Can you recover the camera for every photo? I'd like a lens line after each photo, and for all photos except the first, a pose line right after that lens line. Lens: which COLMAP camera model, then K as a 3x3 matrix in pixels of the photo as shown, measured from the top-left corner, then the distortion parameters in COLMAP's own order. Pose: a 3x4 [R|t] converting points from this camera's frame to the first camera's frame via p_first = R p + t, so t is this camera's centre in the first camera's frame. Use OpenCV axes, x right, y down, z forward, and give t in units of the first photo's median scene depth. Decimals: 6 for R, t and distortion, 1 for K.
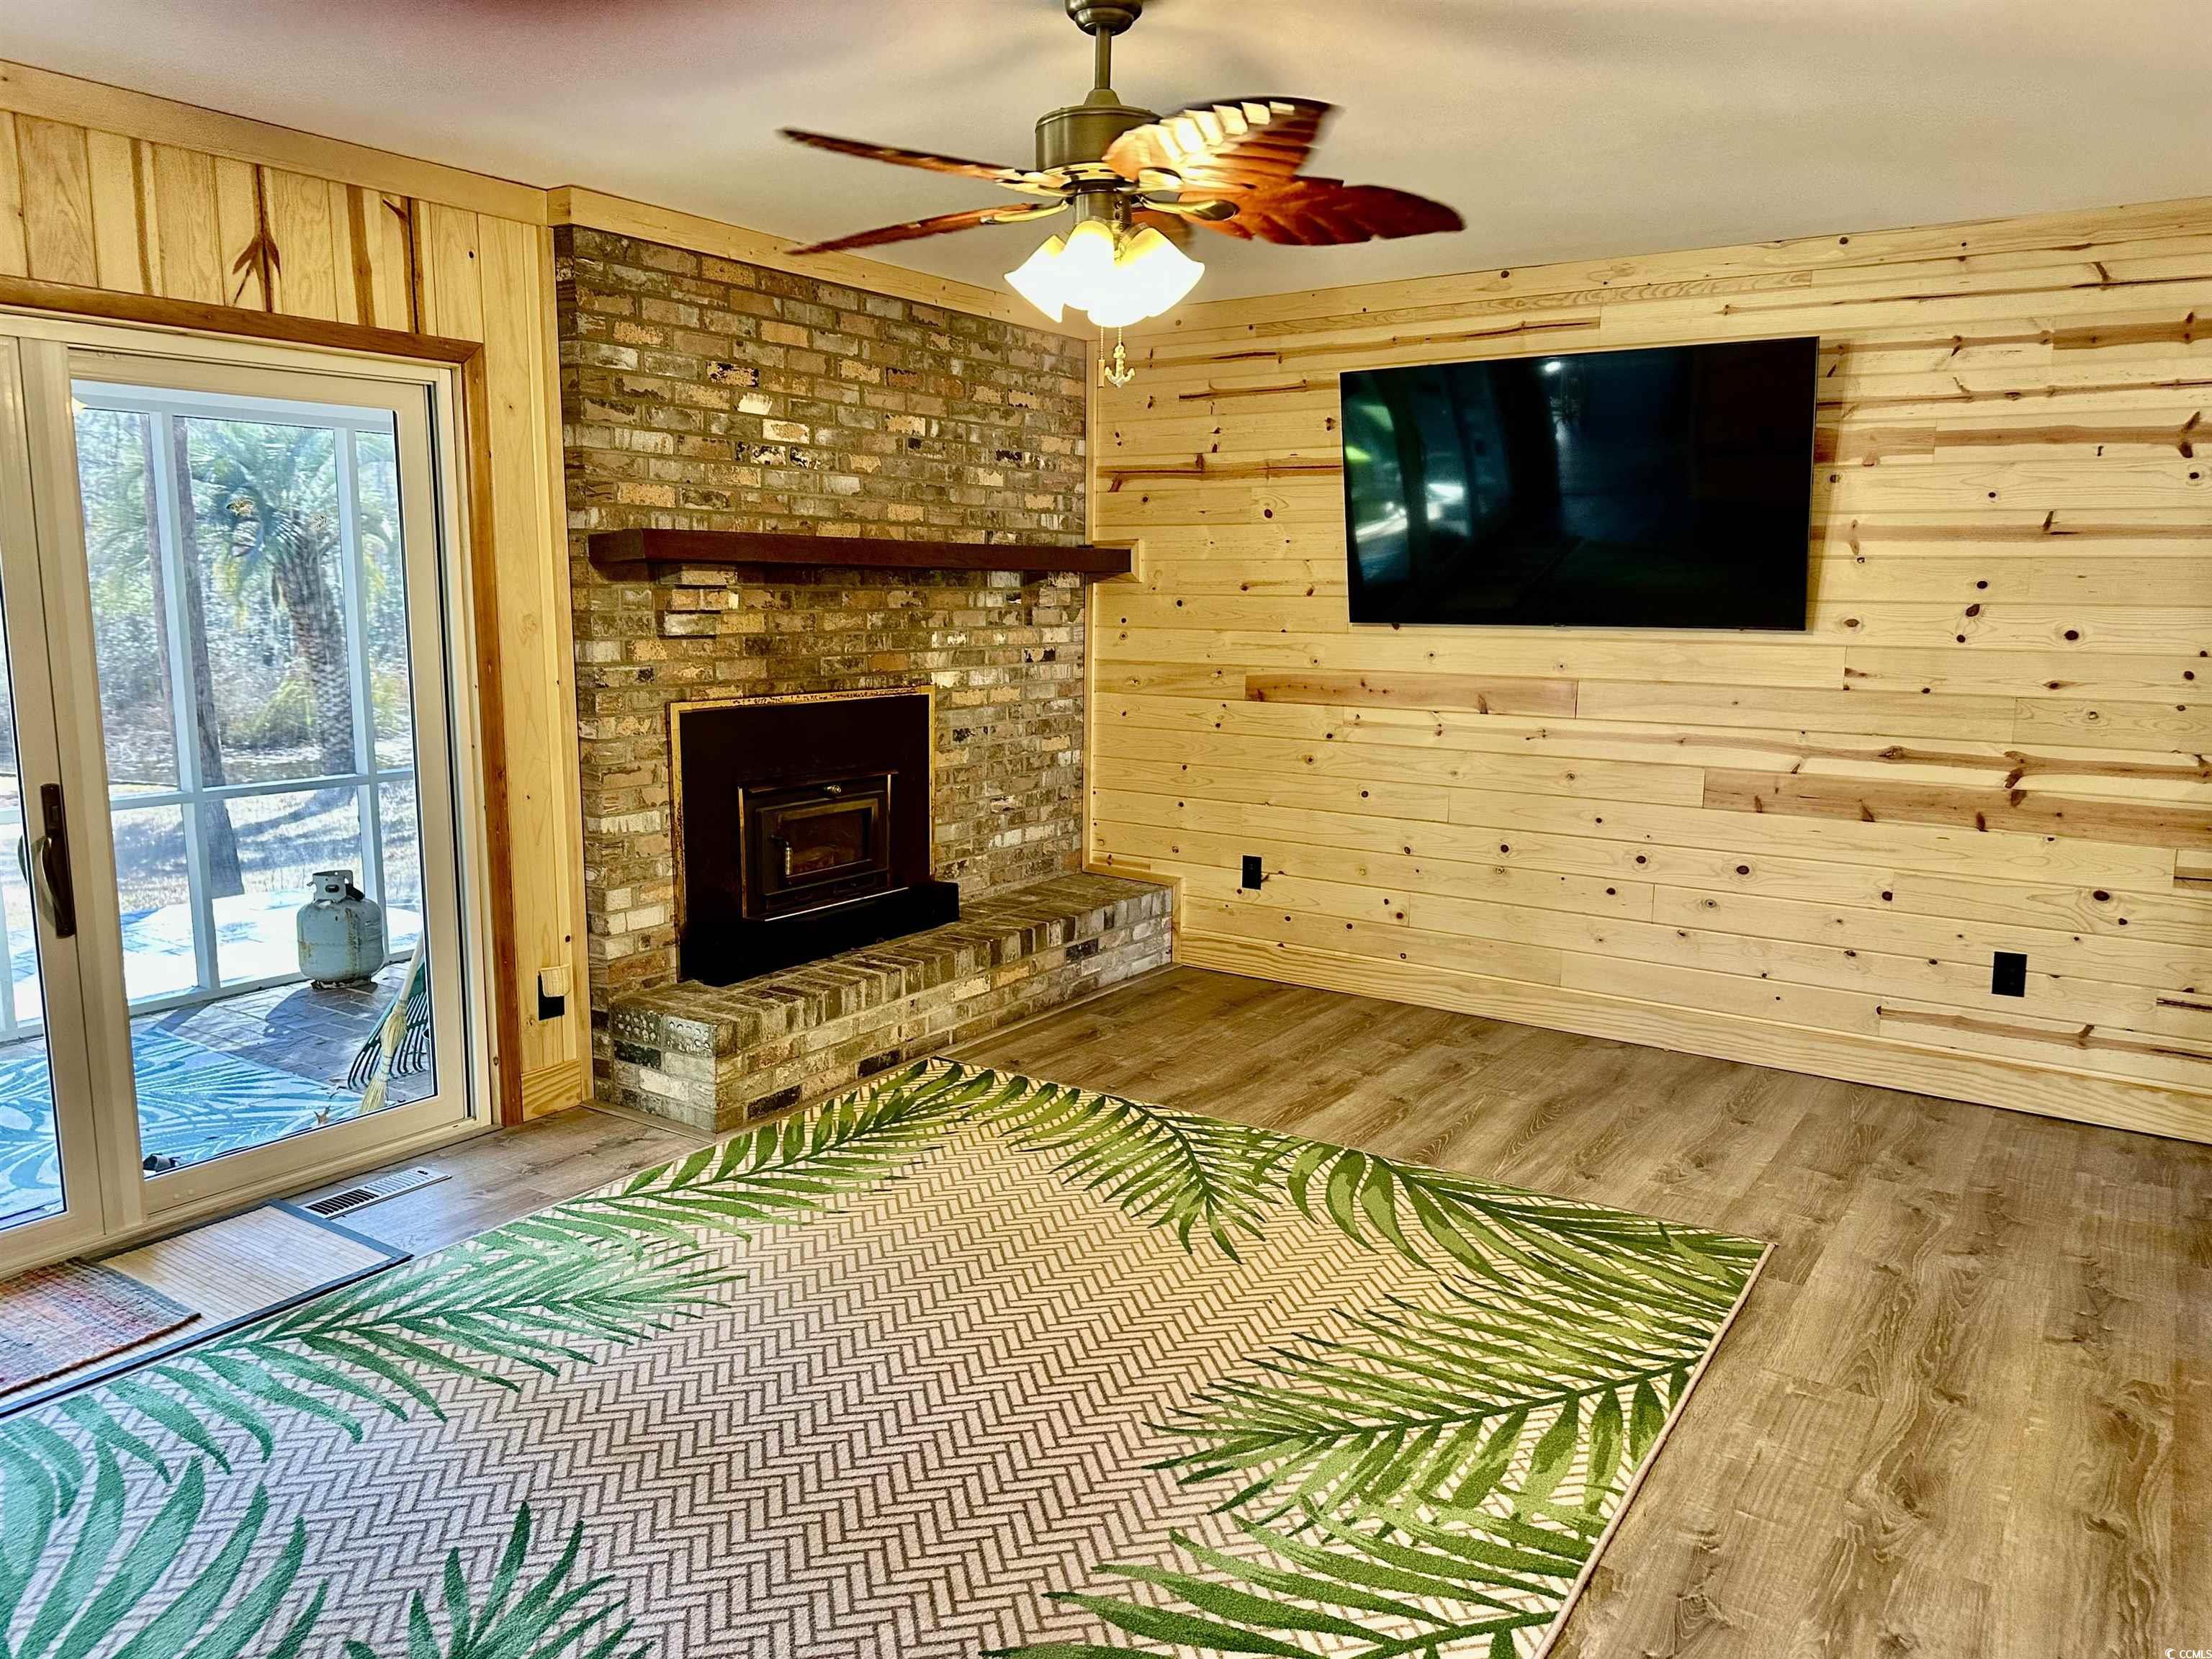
lens RADIAL K [[1540.4, 0, 1106.3], [0, 1540.4, 858.0], [0, 0, 1]] dist [0.115343, -0.141999]
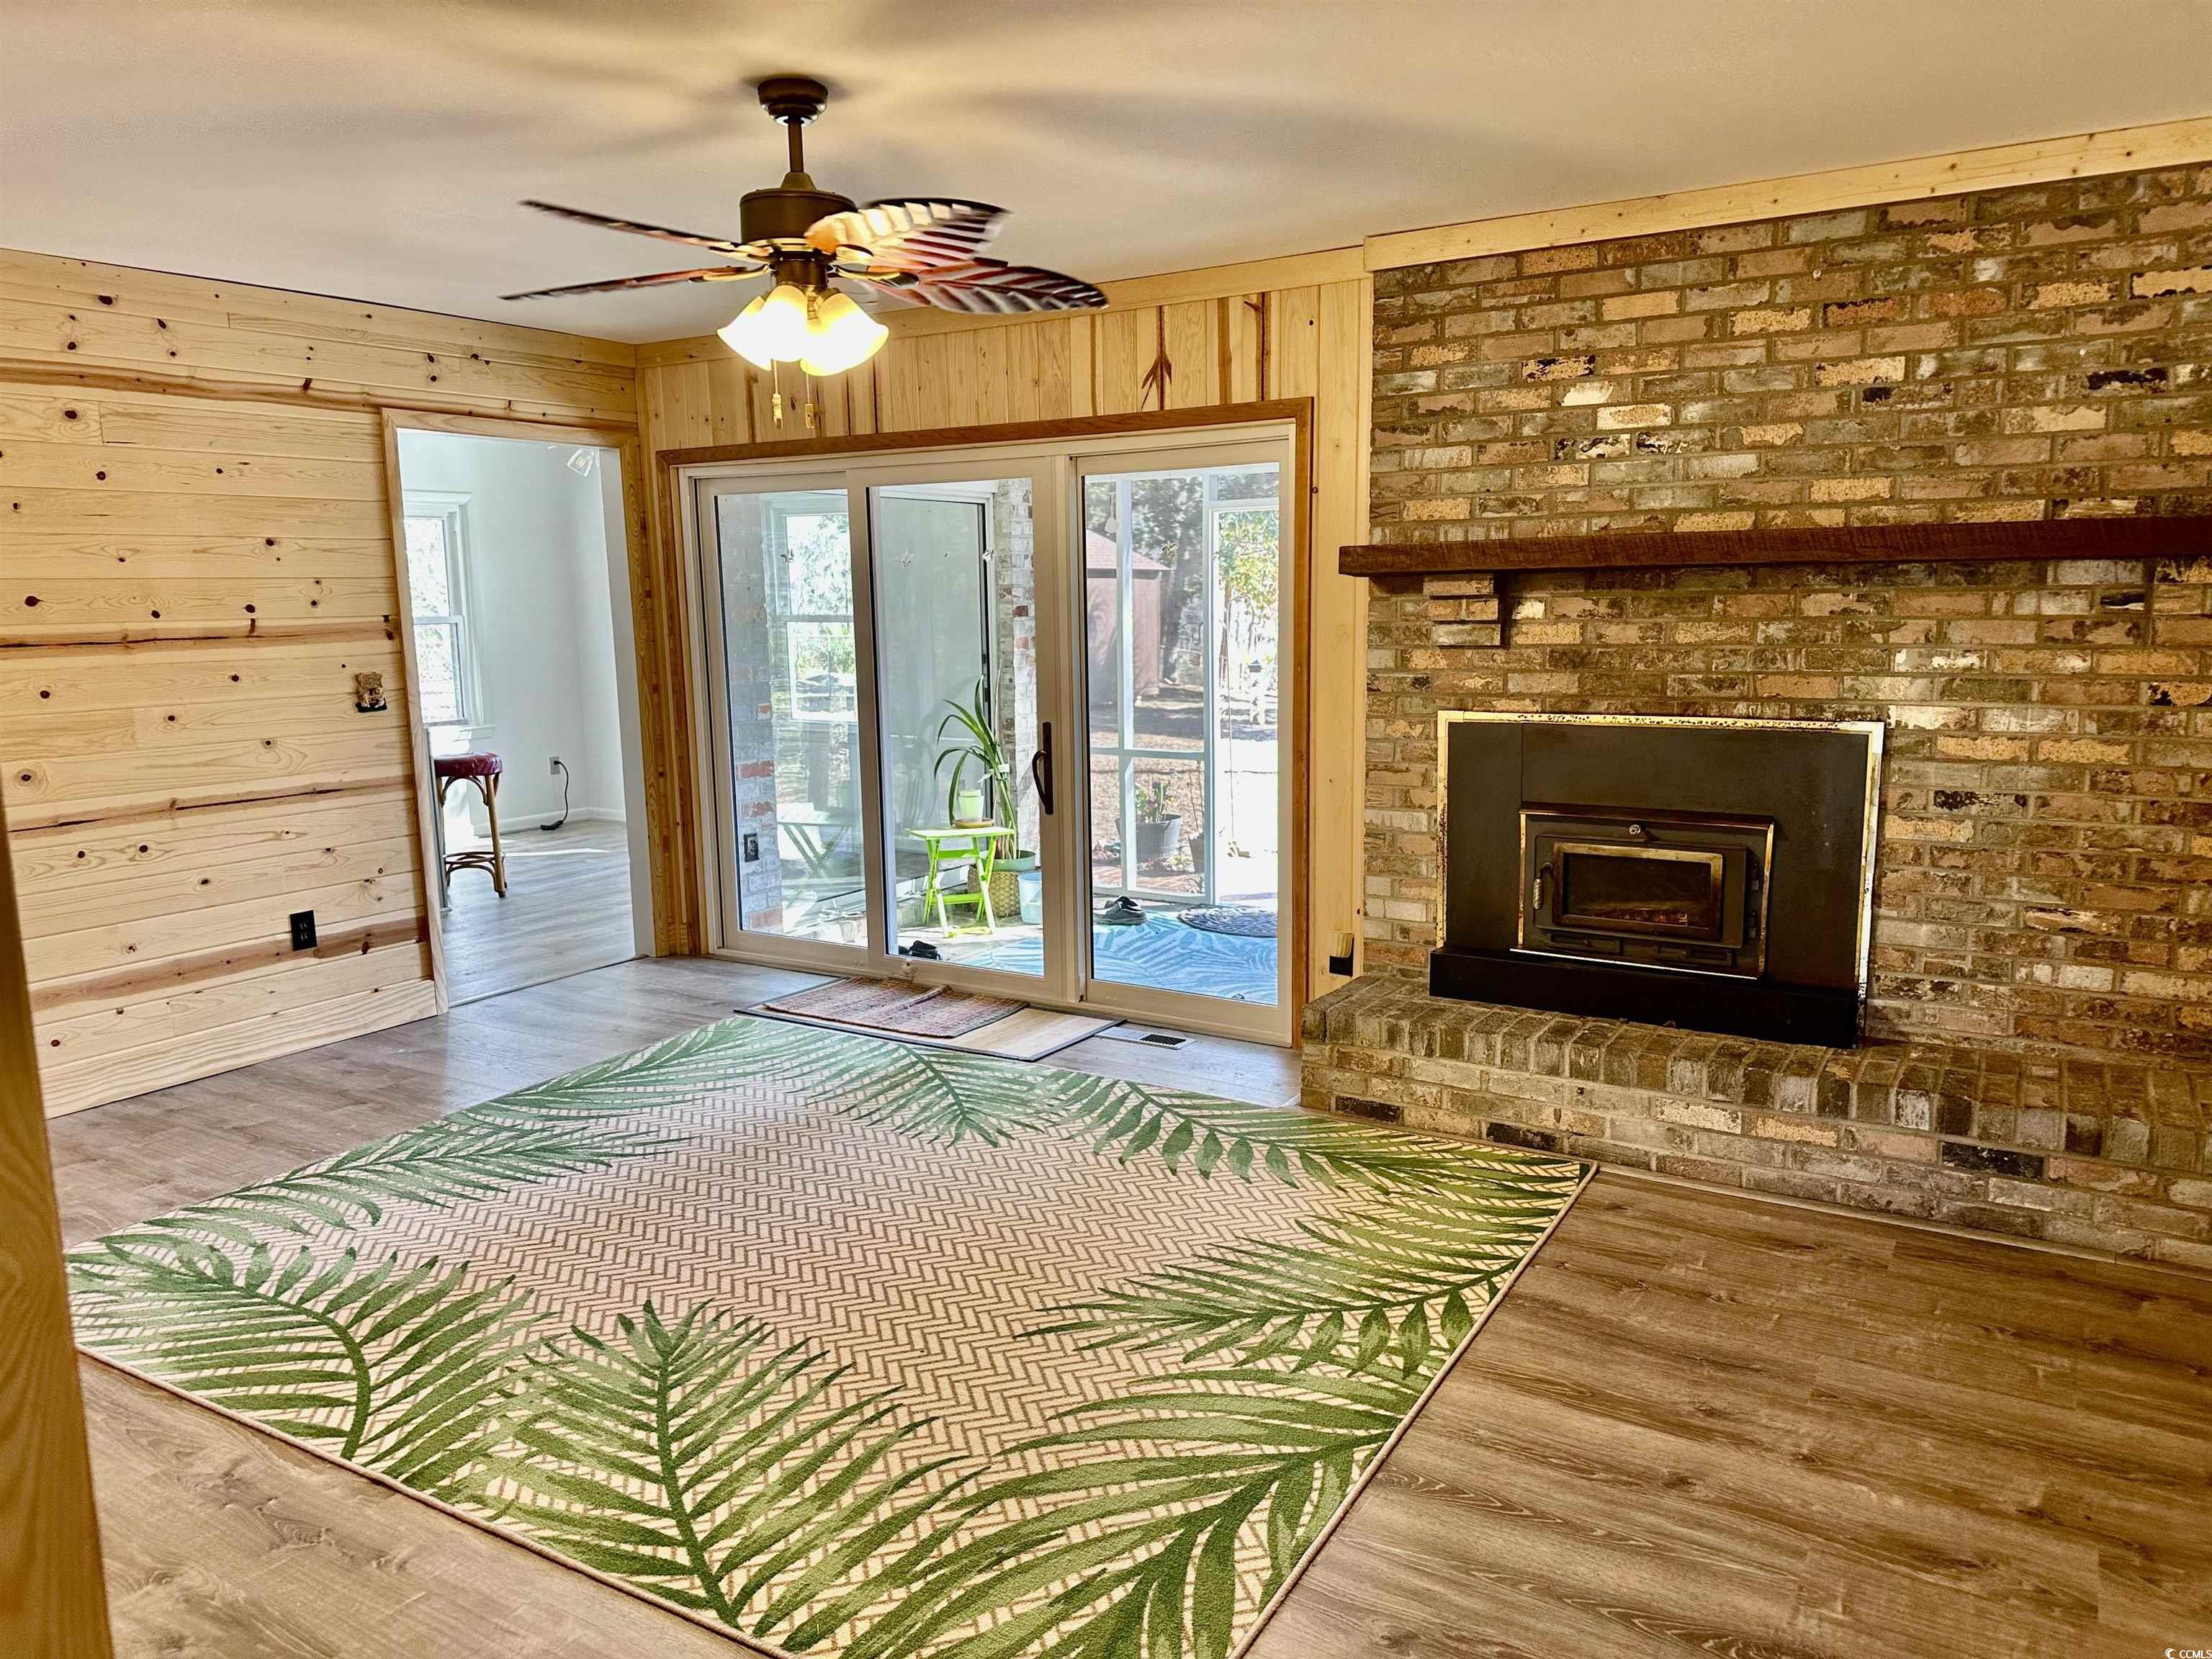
lens RADIAL K [[1540.4, 0, 1106.3], [0, 1540.4, 858.0], [0, 0, 1]] dist [0.115343, -0.141999]
pose [[0.040455, 0.165869, -0.985318, 0.752823], [-0.159291, 0.974584, 0.157522, -0.134676], [0.986402, 0.150580, 0.065848, 0.750563]]
